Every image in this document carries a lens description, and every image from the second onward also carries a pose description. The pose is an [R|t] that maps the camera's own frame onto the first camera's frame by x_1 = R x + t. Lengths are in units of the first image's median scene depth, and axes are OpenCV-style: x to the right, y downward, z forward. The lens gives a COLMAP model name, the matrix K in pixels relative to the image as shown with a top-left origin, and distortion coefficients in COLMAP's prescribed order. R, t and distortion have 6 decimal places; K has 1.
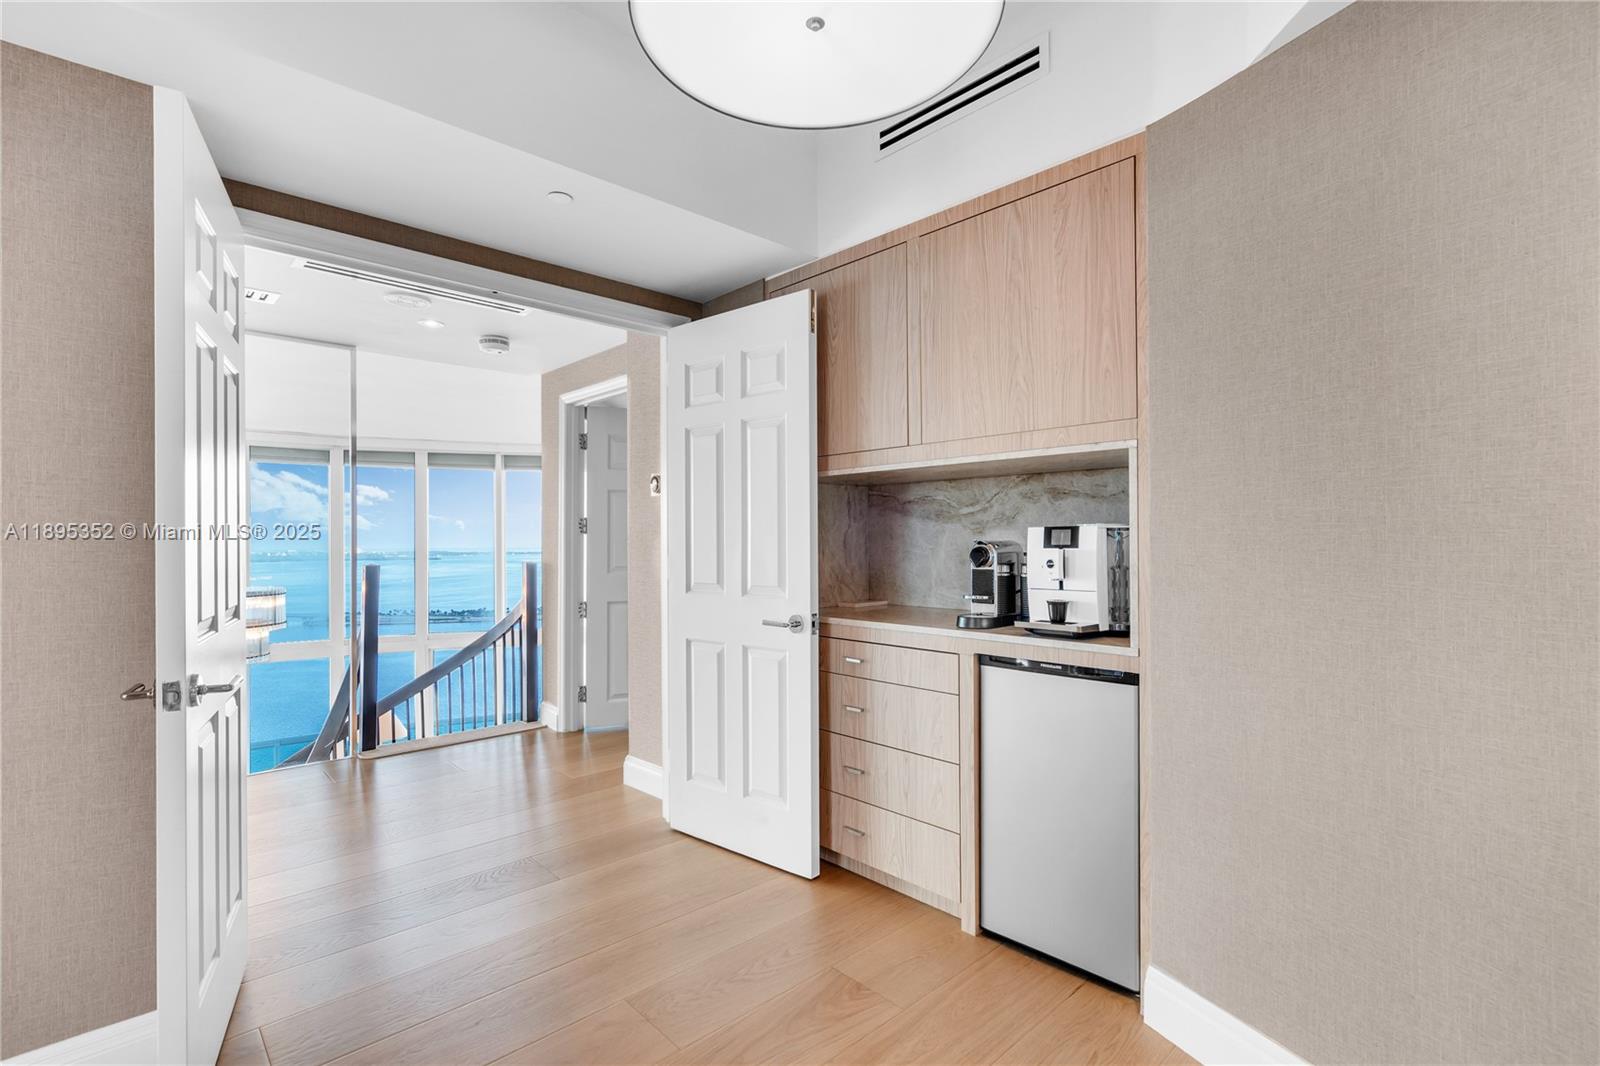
lens RADIAL K [[747.3, 0, 804.4], [0, 747.3, 538.0], [0, 0, 1]] dist [0.005299, 0.001341]
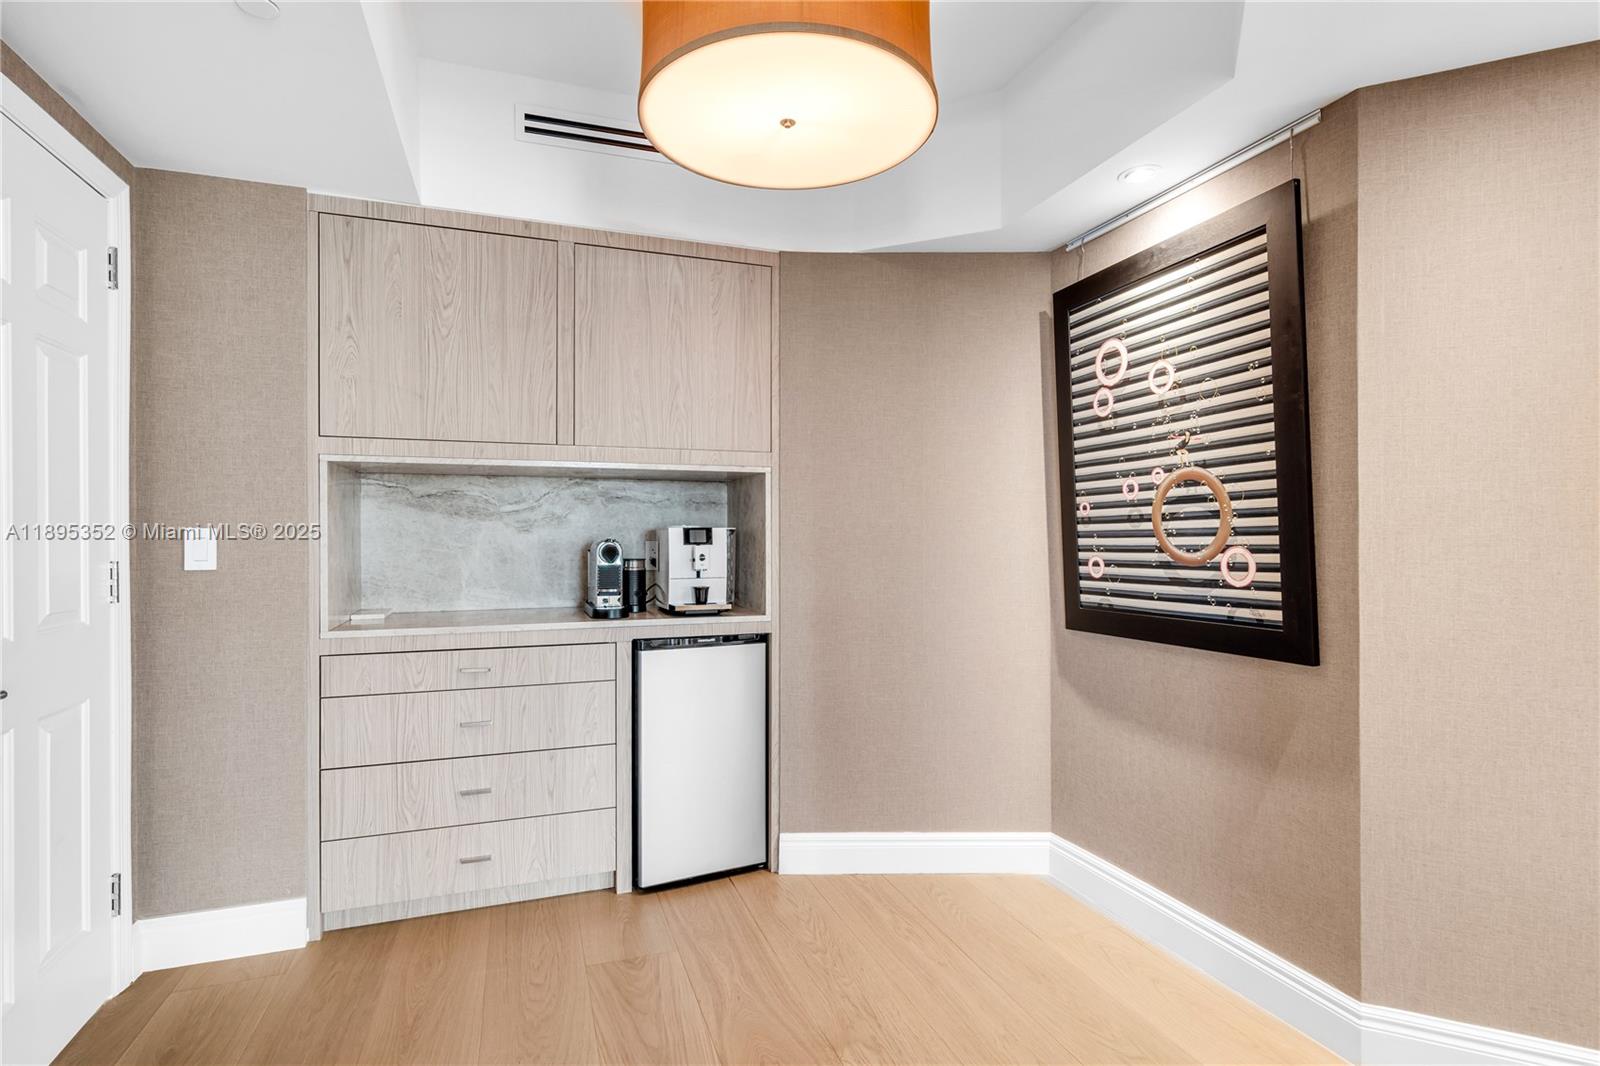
lens RADIAL K [[747.3, 0, 838.3], [0, 747.3, 539.3], [0, 0, 1]] dist [0.005299, 0.001341]
pose [[0.400452, -0.002935, 0.916313, -0.667058], [-0.002817, 0.999986, 0.004433, -0.001717], [-0.916313, -0.004356, 0.400439, 0.264761]]
